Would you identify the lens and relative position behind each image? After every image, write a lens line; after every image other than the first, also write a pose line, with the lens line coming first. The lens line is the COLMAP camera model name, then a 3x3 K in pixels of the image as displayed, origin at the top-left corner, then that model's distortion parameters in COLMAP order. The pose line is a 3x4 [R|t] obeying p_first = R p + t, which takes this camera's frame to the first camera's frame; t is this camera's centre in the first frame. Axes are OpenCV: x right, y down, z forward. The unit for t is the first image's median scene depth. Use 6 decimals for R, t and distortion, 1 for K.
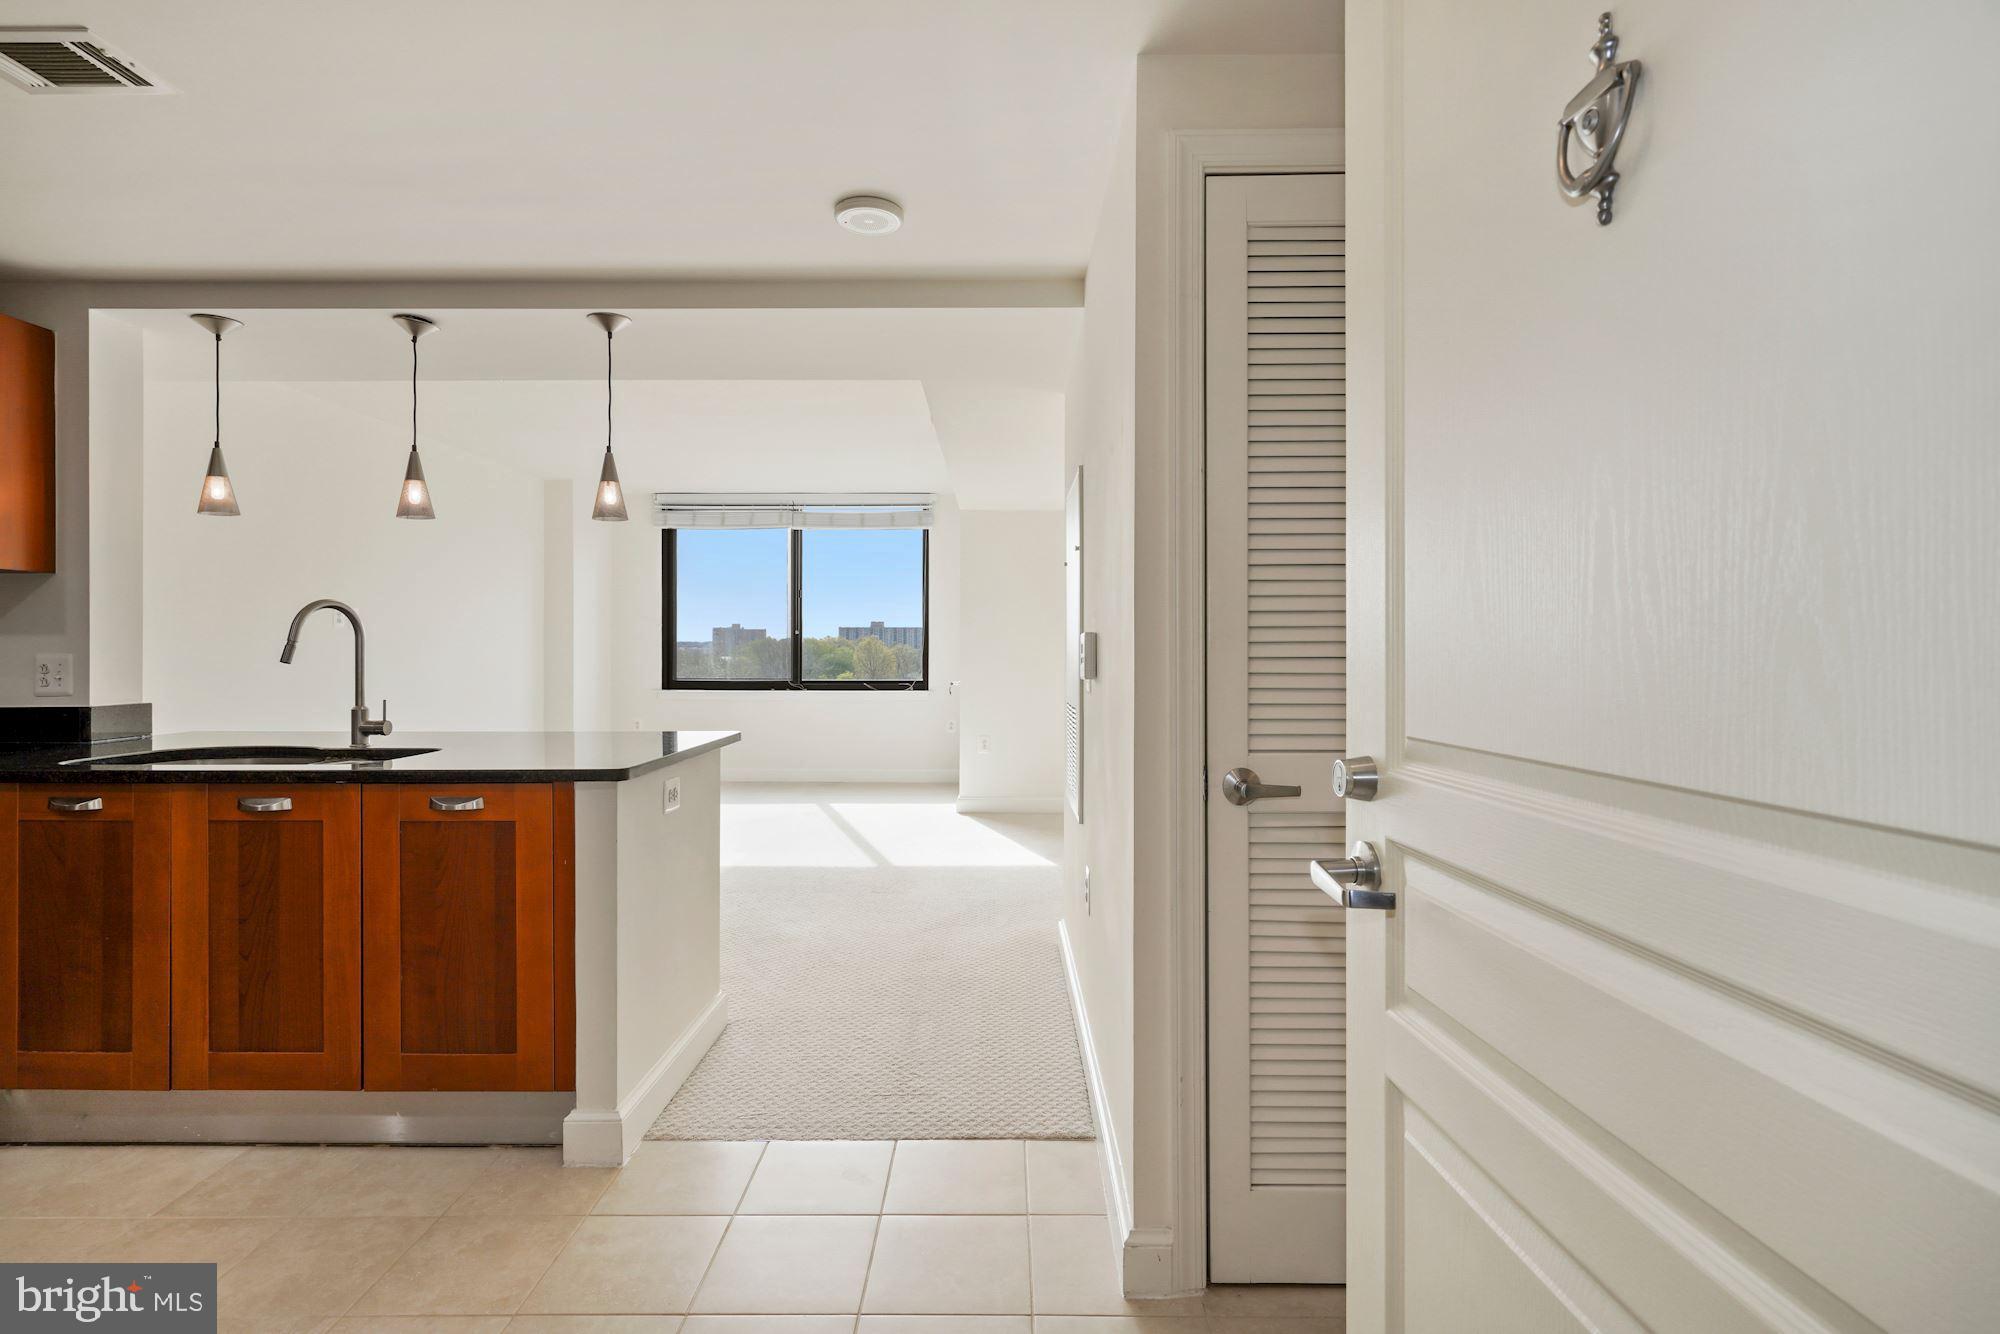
lens RADIAL K [[988.3, 0, 997.4], [0, 988.3, 660.4], [0, 0, 1]] dist [0.031674, -0.004813]
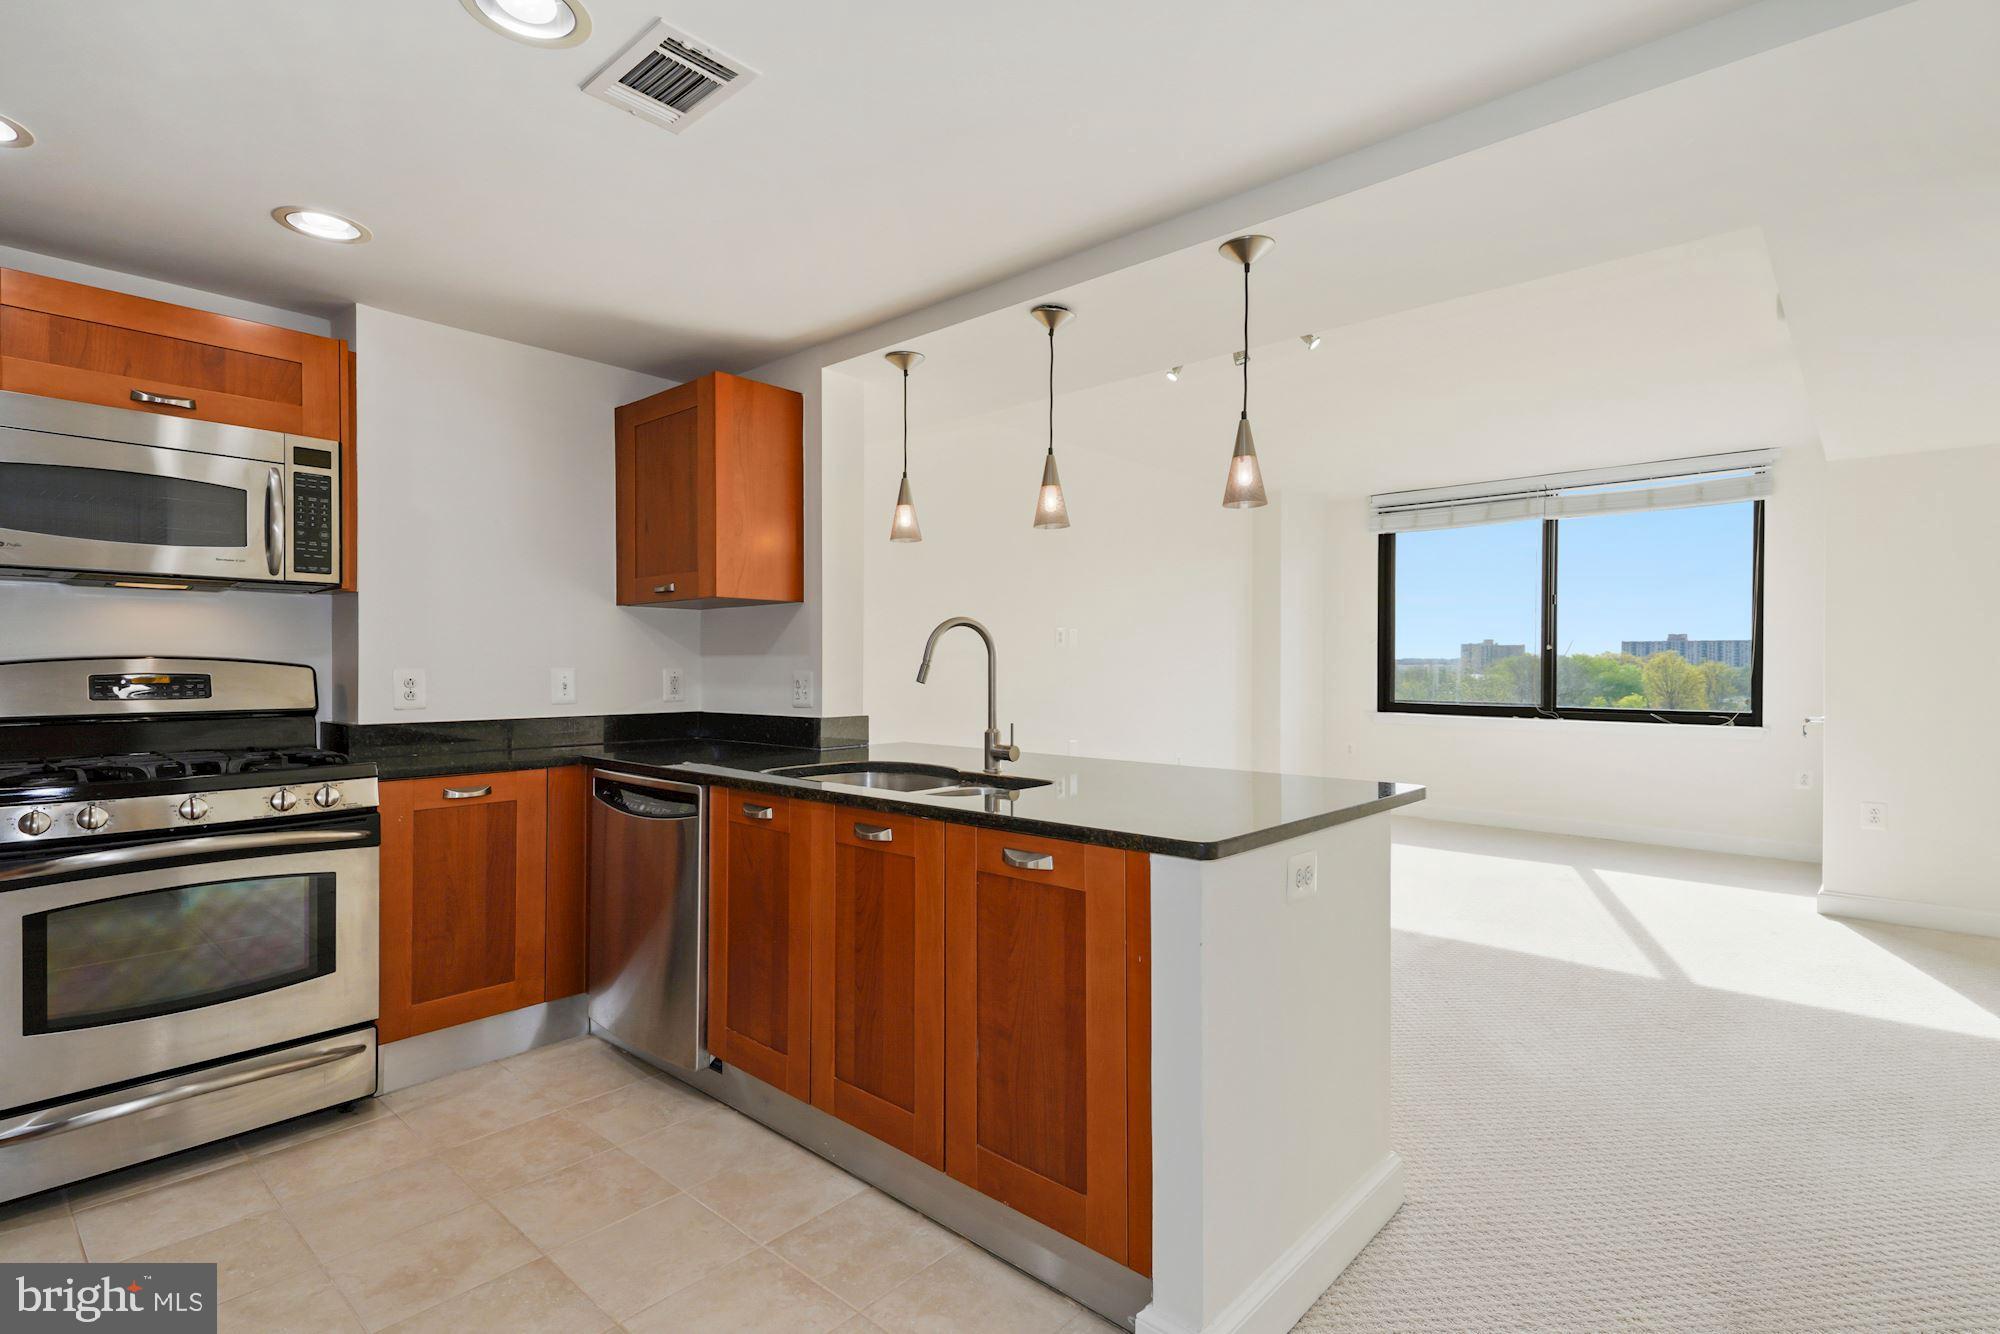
lens RADIAL K [[988.3, 0, 970.9], [0, 988.3, 667.3], [0, 0, 1]] dist [0.031674, -0.004813]
pose [[0.742331, 0.004364, -0.670019, -0.025966], [-0.011406, 0.999916, -0.006124, -0.006536], [0.669936, 0.012188, 0.742319, 0.283094]]
